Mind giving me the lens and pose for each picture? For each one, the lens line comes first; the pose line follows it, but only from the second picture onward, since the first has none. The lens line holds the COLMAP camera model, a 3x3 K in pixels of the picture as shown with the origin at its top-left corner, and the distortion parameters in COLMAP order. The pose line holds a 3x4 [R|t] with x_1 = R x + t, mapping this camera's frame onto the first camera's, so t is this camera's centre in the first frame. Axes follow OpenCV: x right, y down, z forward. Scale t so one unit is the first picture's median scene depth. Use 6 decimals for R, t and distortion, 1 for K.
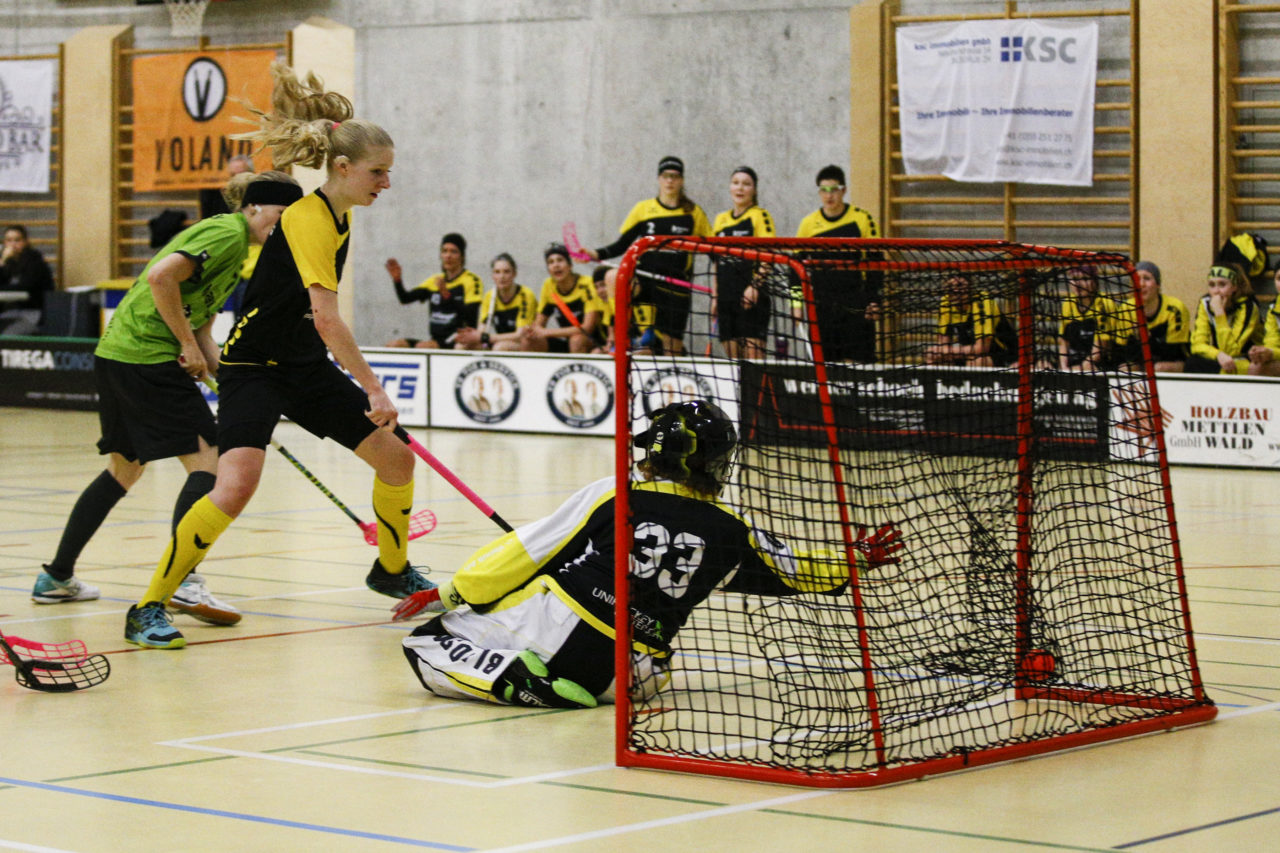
lens RADIAL K [[3443.1, 0, 639.6], [0, 3443.1, 426.5], [0, 0, 1]] dist [-0.437734, 0.000000]
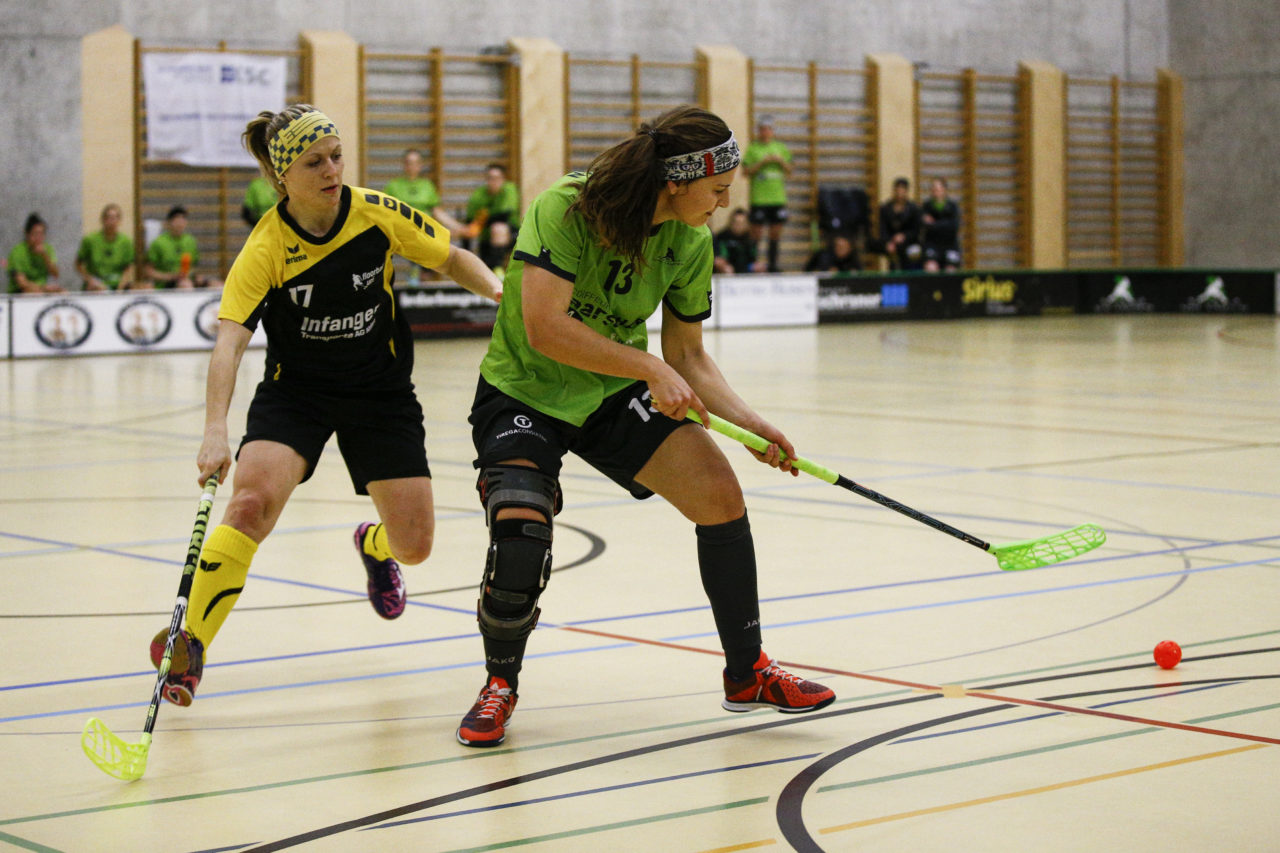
lens RADIAL K [[3443.1, 0, 640.0], [0, 3443.1, 428.1], [0, 0, 1]] dist [-0.437734, 0.000000]
pose [[0.151019, -0.078569, 0.985404, -1.303701], [0.049838, 0.996174, 0.071790, -0.053633], [-0.987274, 0.038269, 0.154356, 0.585924]]
